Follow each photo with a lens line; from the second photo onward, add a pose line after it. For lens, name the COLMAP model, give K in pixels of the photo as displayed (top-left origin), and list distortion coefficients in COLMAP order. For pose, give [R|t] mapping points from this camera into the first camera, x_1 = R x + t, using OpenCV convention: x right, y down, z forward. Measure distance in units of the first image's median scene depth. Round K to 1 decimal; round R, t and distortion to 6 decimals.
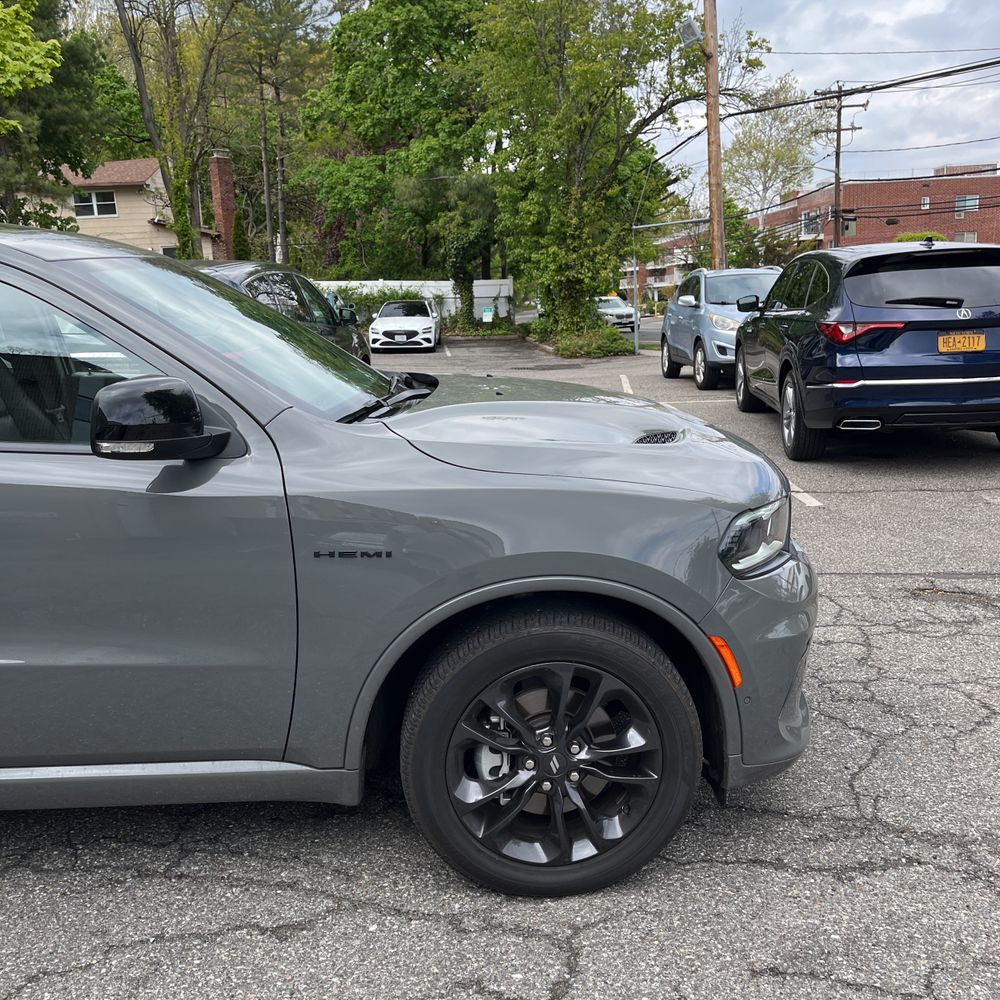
lens RADIAL K [[1009.9, 0, 500.2], [0, 1009.9, 498.1], [0, 0, 1]] dist [0.026440, 0.000000]
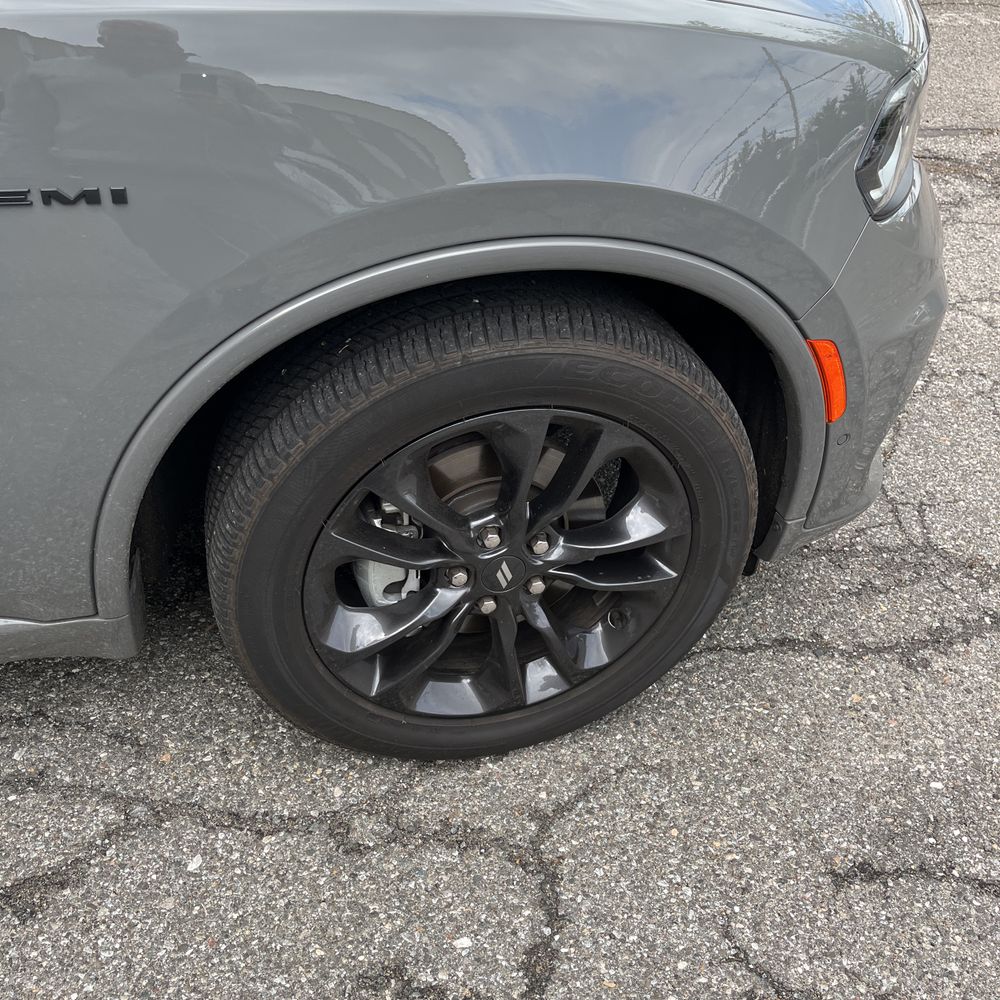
lens RADIAL K [[1009.9, 0, 508.7], [0, 1009.9, 496.5], [0, 0, 1]] dist [0.026440, 0.000000]
pose [[0.979483, -0.076469, 0.186457, -0.042427], [-0.012431, 0.900526, 0.434624, -0.012280], [-0.201144, -0.428024, 0.881099, 0.540214]]
